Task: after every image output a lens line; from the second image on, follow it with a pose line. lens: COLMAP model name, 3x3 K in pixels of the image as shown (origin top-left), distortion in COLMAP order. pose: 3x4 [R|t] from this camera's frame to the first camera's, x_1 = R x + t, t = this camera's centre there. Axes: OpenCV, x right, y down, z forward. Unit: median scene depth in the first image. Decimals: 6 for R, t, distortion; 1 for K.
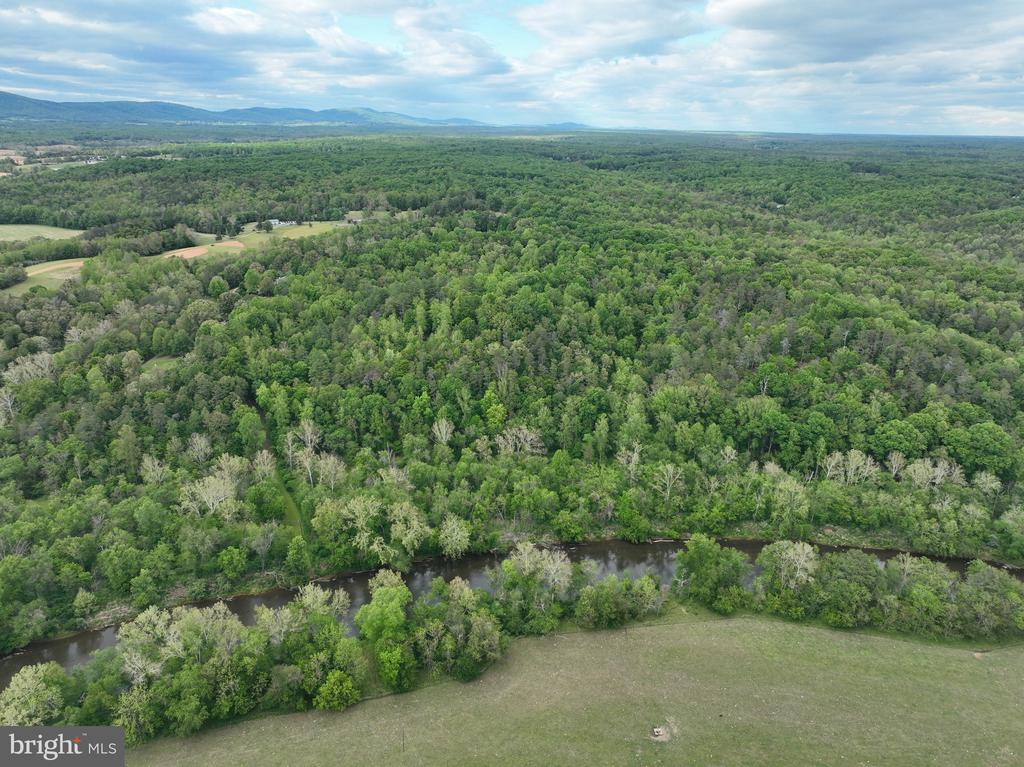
lens RADIAL K [[723.9, 0, 513.9], [0, 723.9, 379.3], [0, 0, 1]] dist [-0.007237, 0.026280]
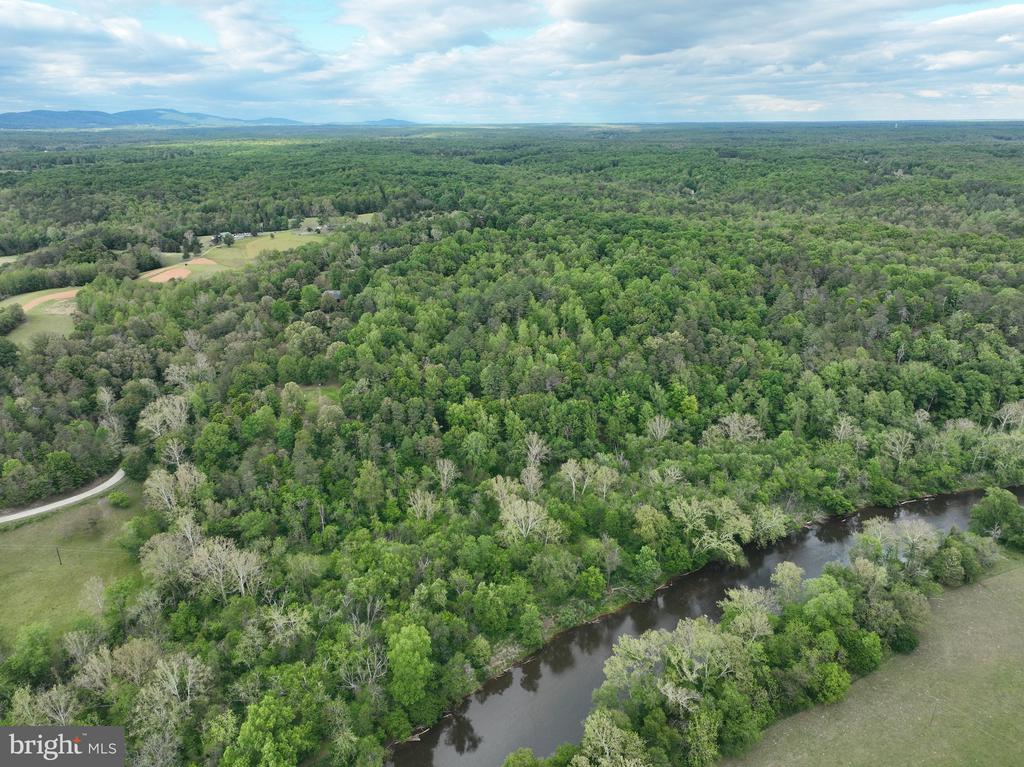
lens RADIAL K [[728.1, 0, 501.7], [0, 728.1, 385.6], [0, 0, 1]] dist [-0.010780, 0.030817]
pose [[0.970716, -0.106898, 0.215136, -0.447012], [0.104475, 0.994270, 0.022636, -0.027008], [-0.216323, 0.000503, 0.976322, 0.056626]]
